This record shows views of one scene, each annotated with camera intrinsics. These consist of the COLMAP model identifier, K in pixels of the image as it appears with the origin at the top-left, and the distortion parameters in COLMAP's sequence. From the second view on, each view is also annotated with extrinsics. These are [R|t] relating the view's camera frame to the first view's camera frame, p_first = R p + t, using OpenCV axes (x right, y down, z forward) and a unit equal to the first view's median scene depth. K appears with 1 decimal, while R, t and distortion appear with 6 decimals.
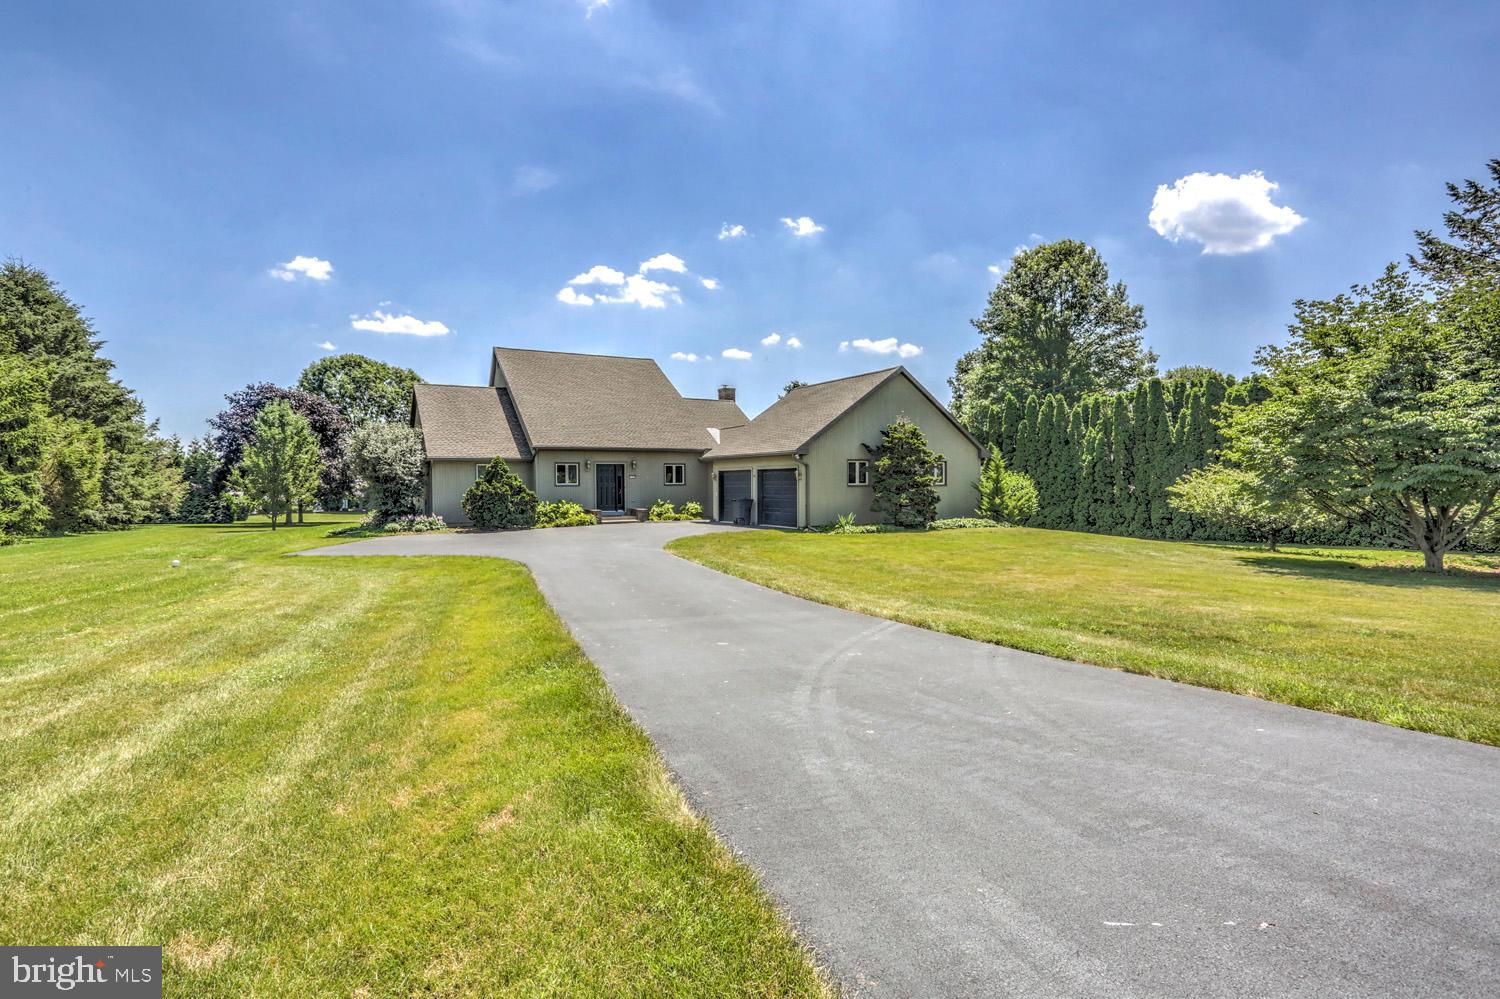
lens RADIAL K [[731.4, 0, 747.5], [0, 731.4, 498.9], [0, 0, 1]] dist [-0.074997, 0.031785]
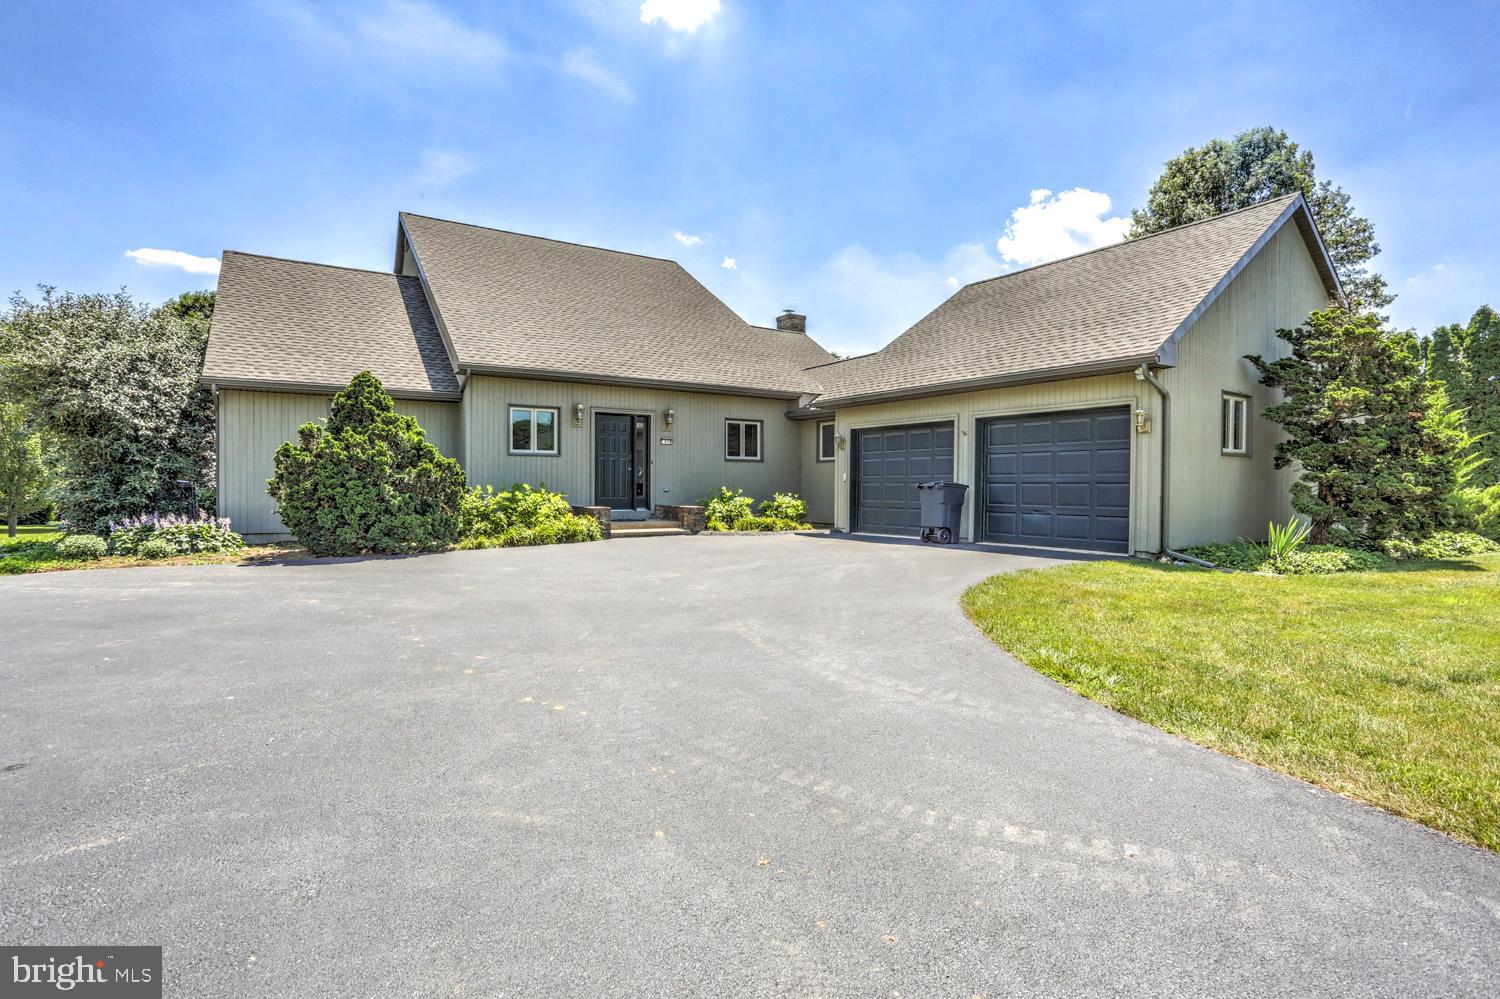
lens RADIAL K [[731.4, 0, 747.5], [0, 731.4, 498.9], [0, 0, 1]] dist [-0.074997, 0.031785]
pose [[0.998252, 0.010013, 0.058246, -0.144006], [-0.009753, 0.999941, -0.004750, 0.011608], [-0.058290, 0.004174, 0.998291, 0.550497]]
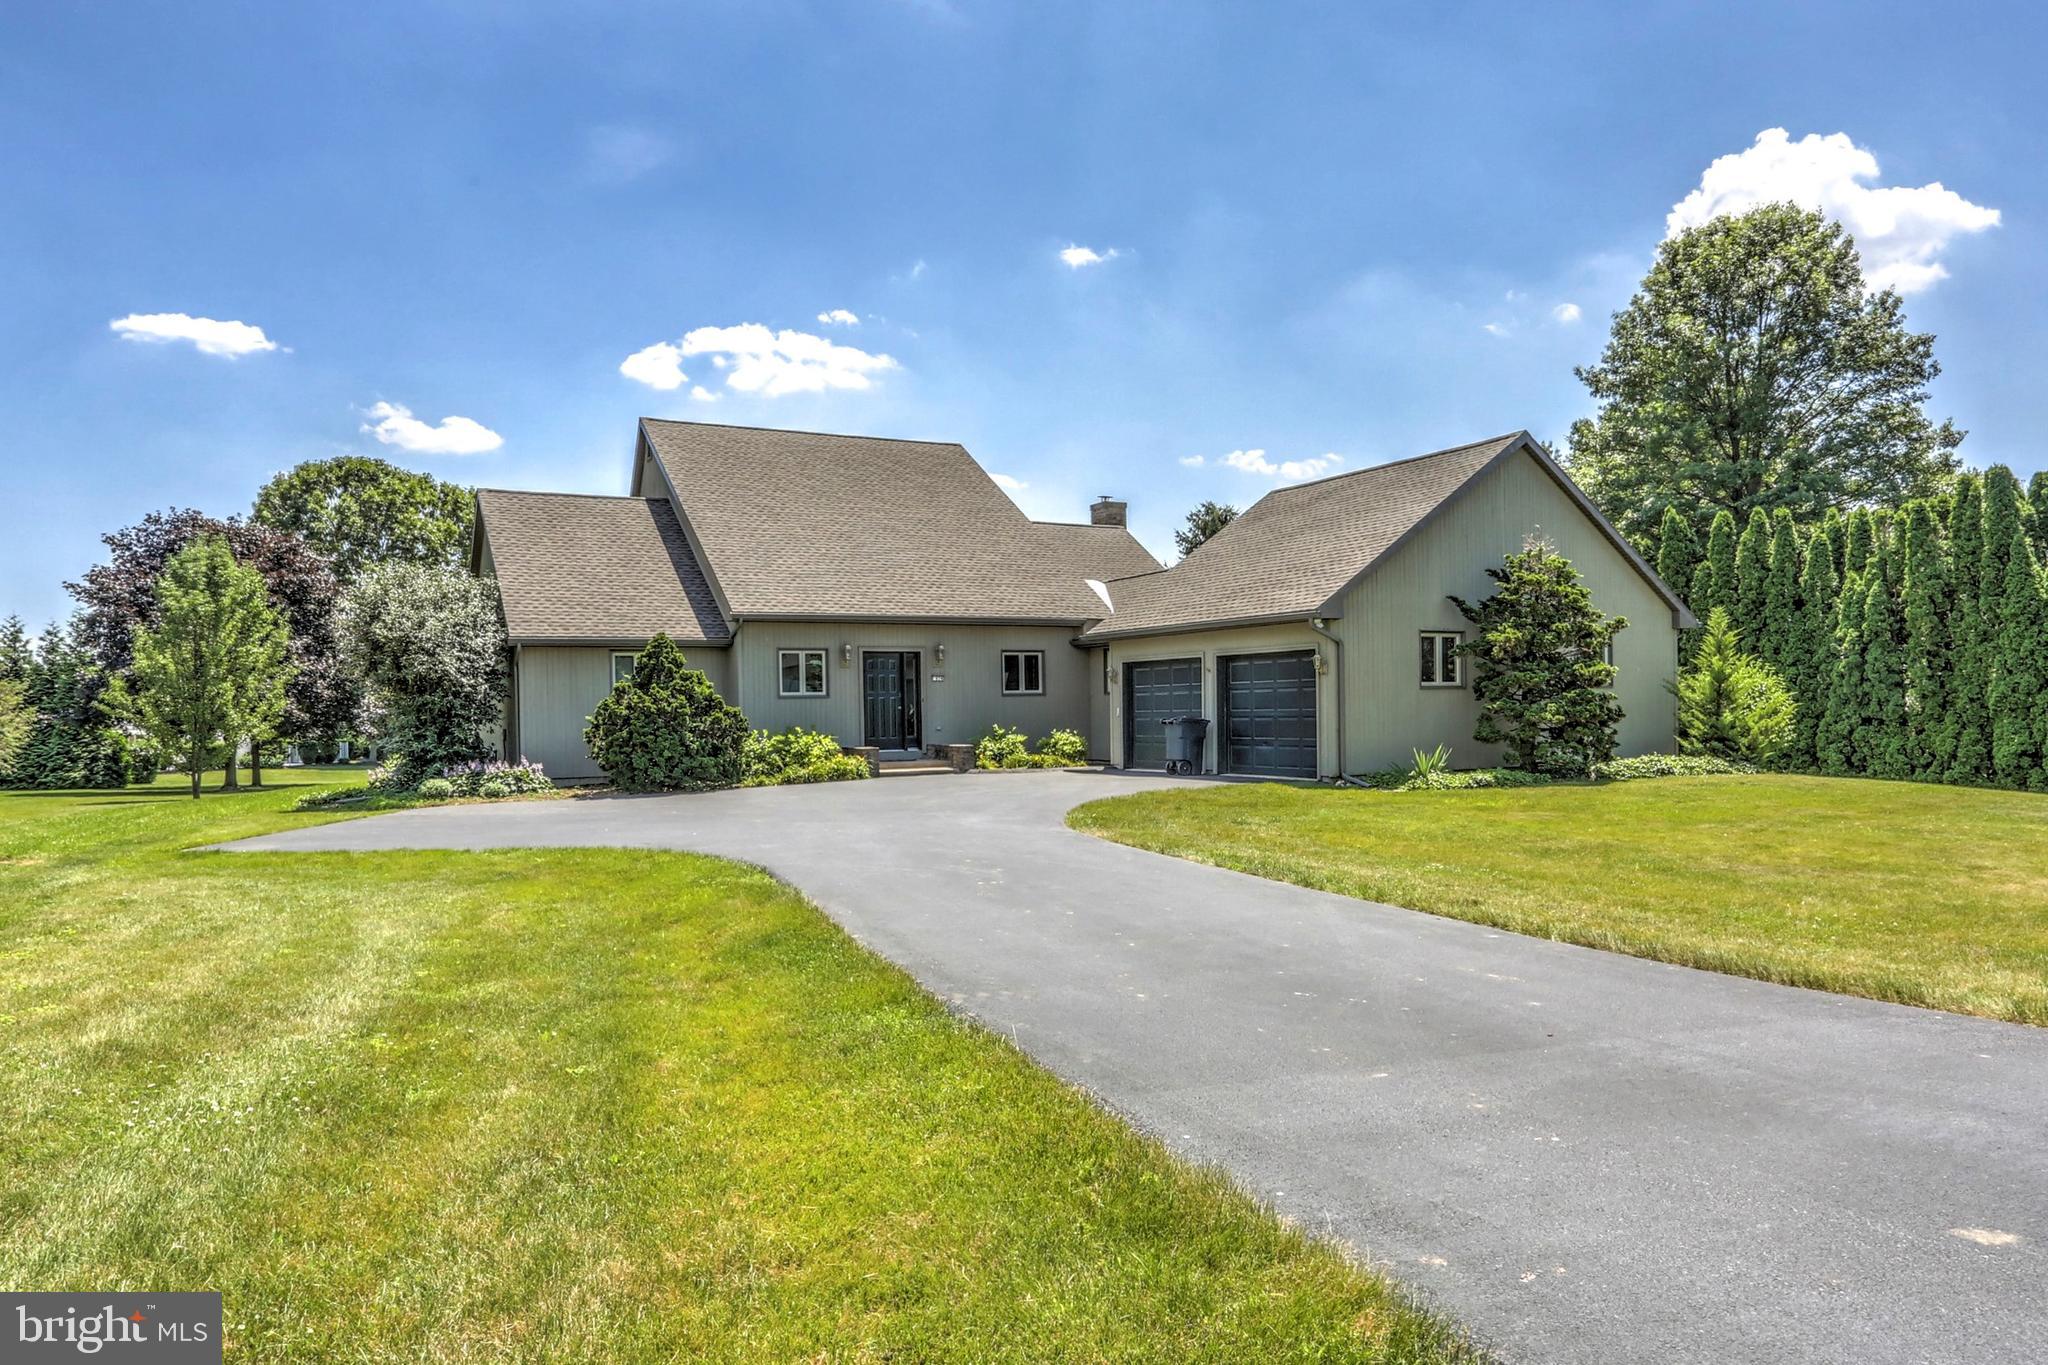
lens RADIAL K [[1336.5, 0, 1075.3], [0, 1336.5, 725.4], [0, 0, 1]] dist [-0.096243, 0.055595]
pose [[0.999940, -0.010726, -0.002340, -0.072464], [0.010705, 0.999904, -0.008838, 0.010190], [0.002435, 0.008813, 0.999958, 0.142740]]
